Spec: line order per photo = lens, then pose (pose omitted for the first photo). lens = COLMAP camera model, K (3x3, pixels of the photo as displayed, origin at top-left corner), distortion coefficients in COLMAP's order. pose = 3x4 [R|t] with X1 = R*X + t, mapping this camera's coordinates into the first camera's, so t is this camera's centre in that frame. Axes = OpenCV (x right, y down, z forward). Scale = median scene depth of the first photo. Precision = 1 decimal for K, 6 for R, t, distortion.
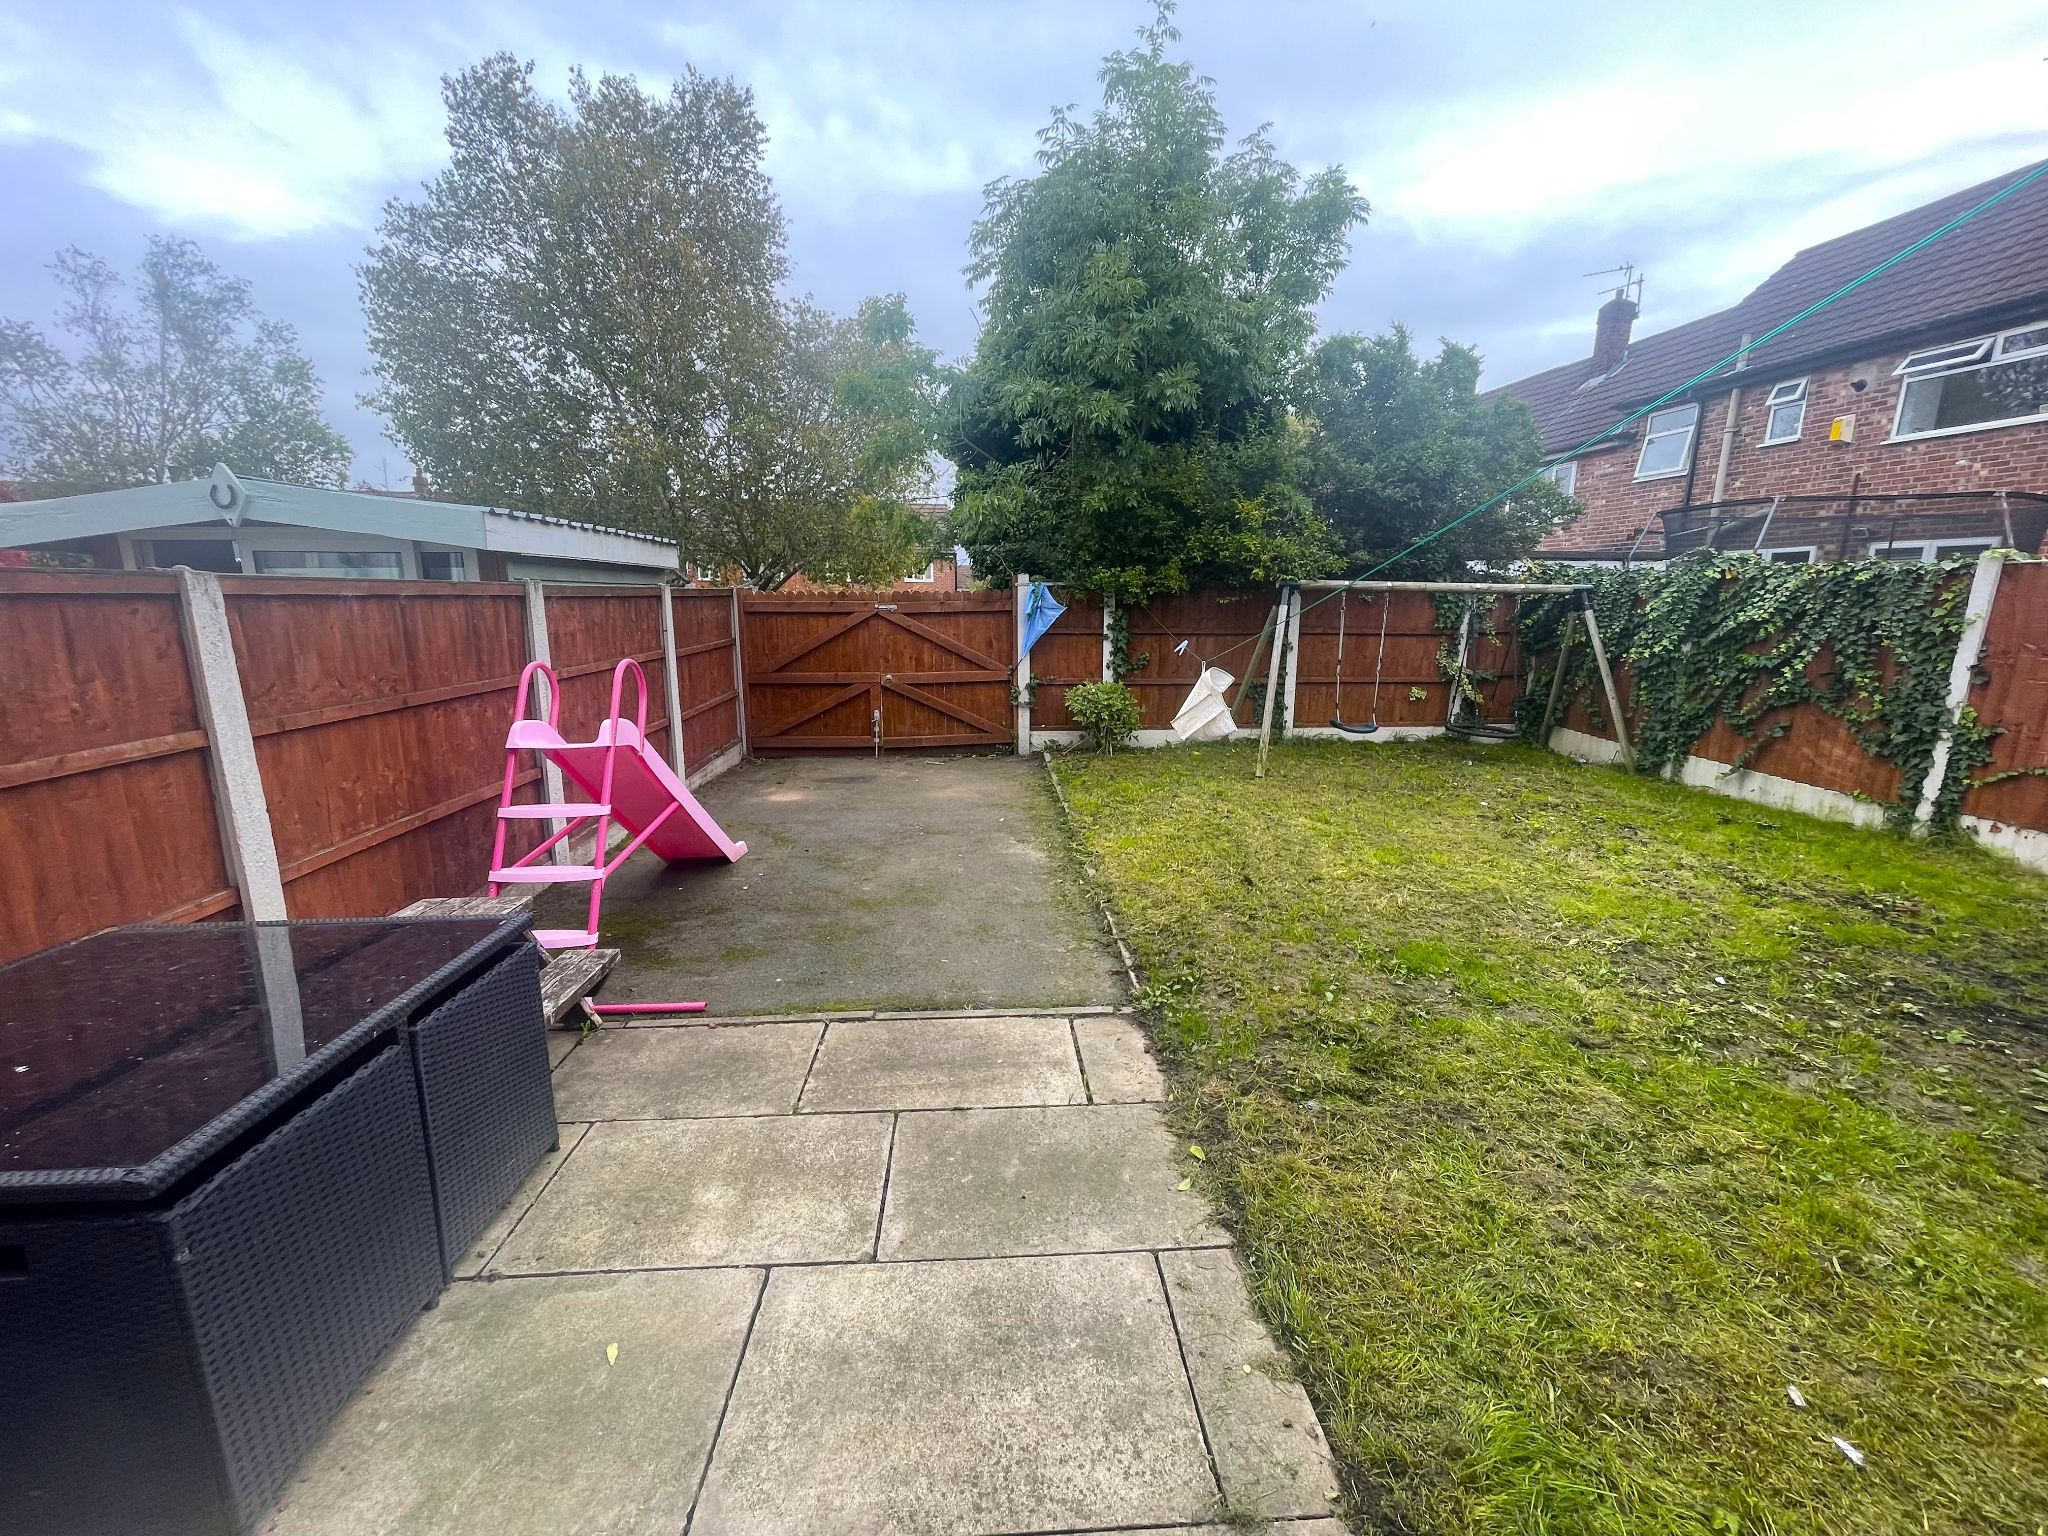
lens RADIAL K [[821.9, 0, 1020.6], [0, 821.9, 767.6], [0, 0, 1]] dist [-0.003039, 0.000600]
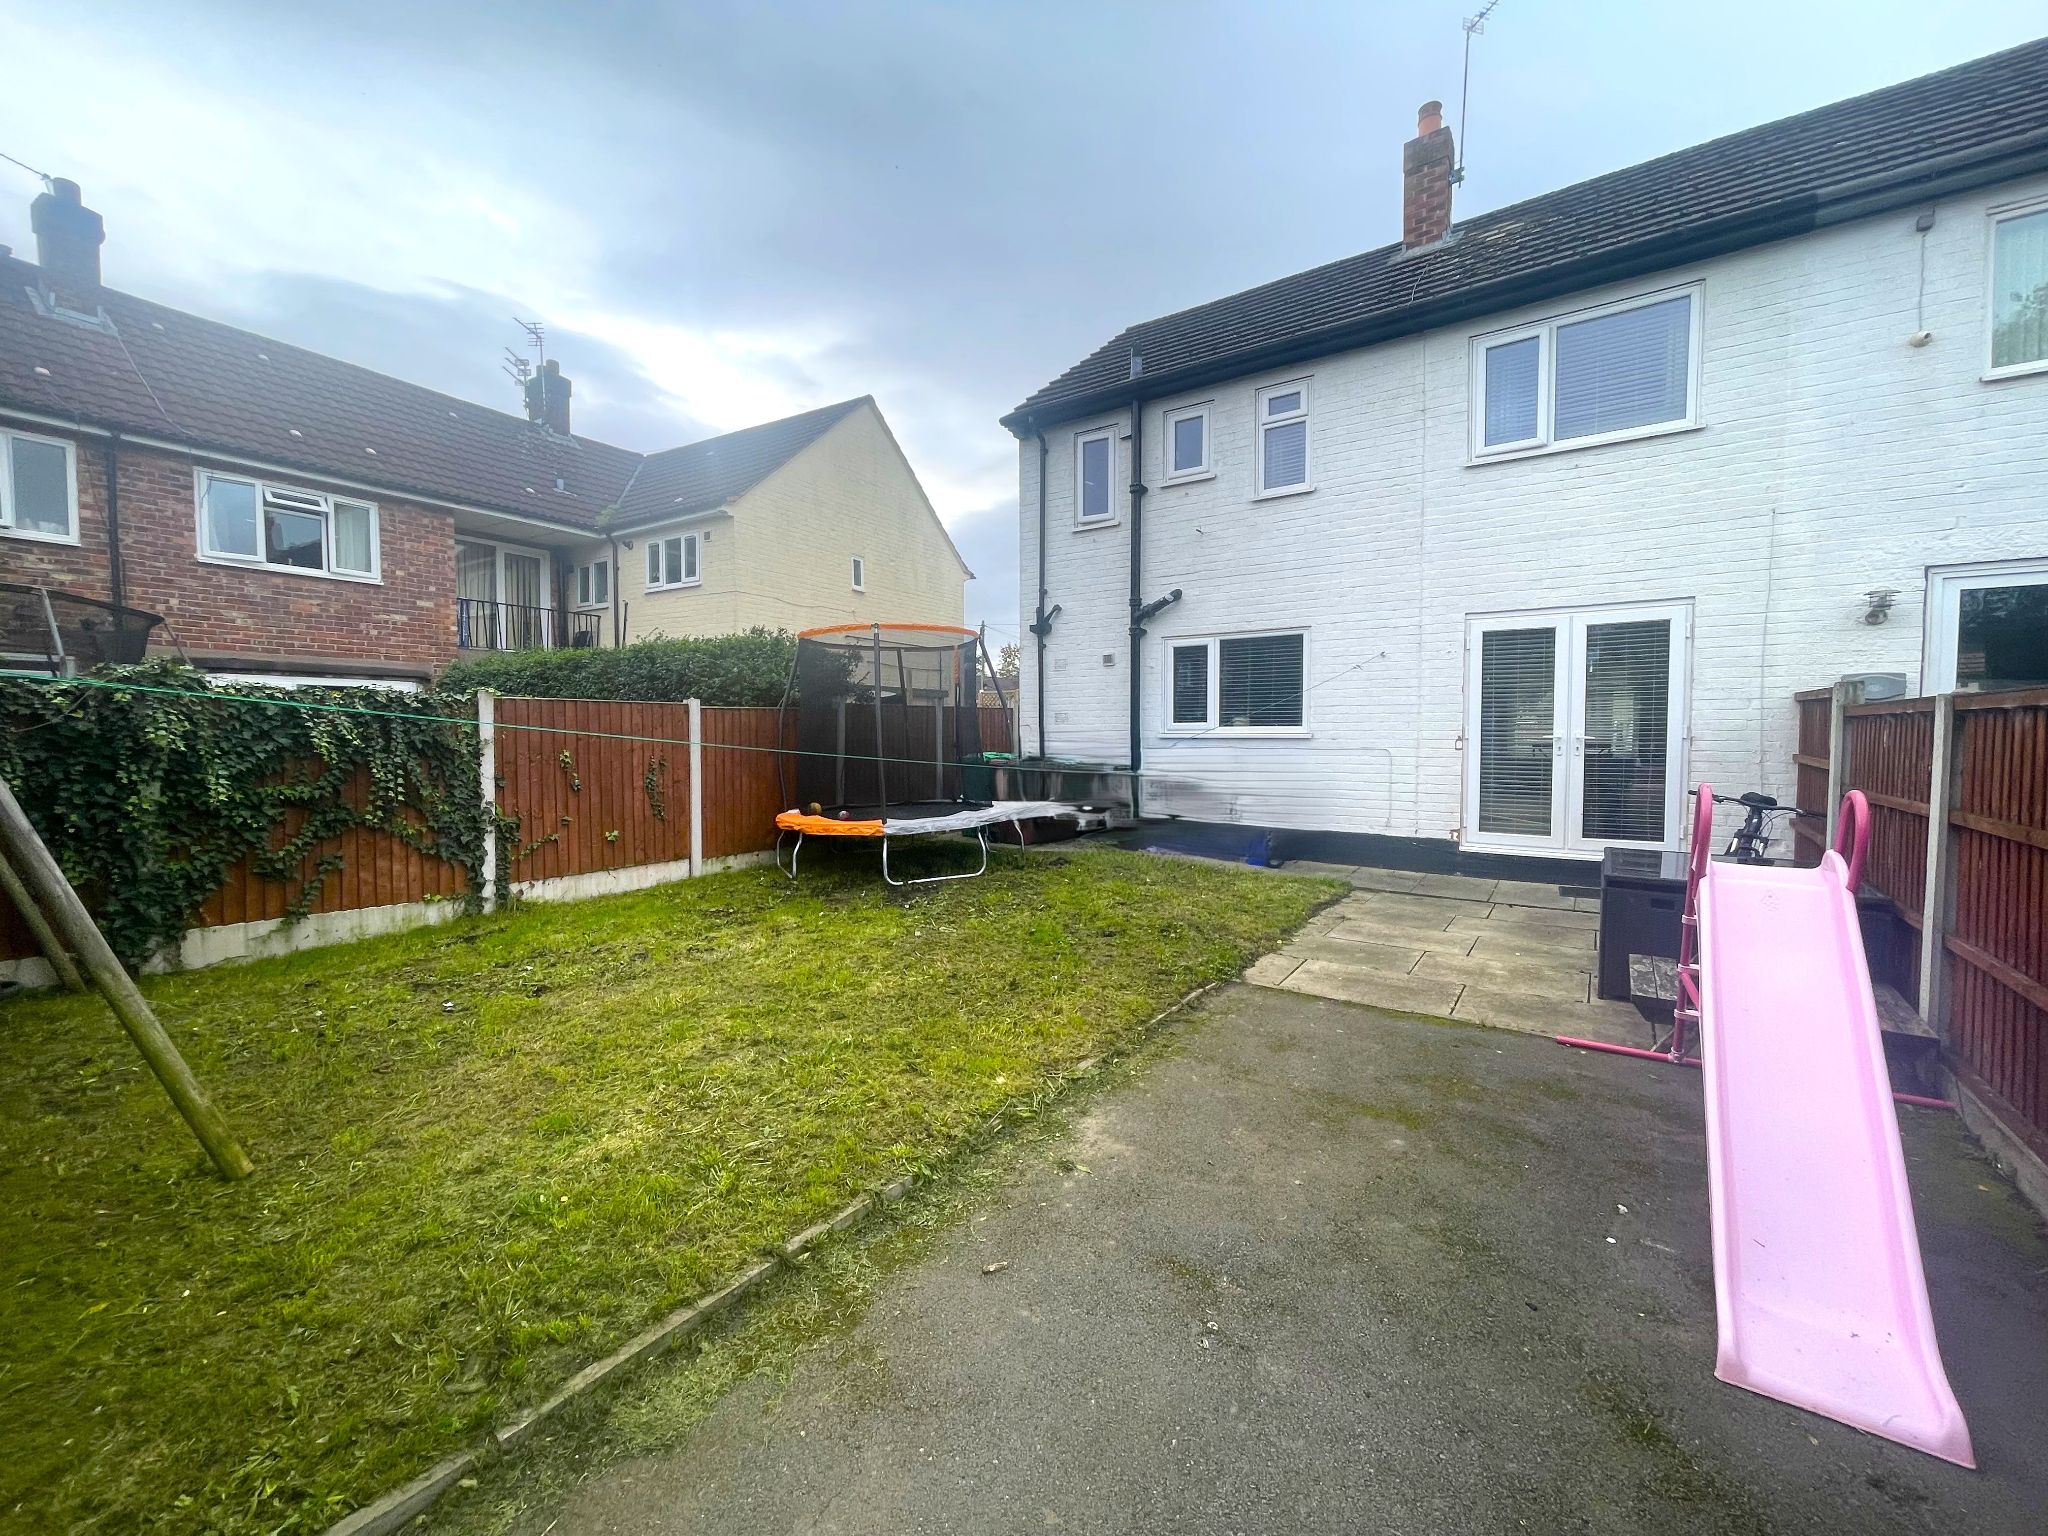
lens RADIAL K [[821.9, 0, 1012.8], [0, 821.9, 763.1], [0, 0, 1]] dist [-0.003039, 0.000600]
pose [[-0.773689, -0.025380, 0.633057, -0.321464], [0.130897, 0.971236, 0.198912, -0.292350], [-0.619896, 0.236761, -0.748113, 1.447983]]
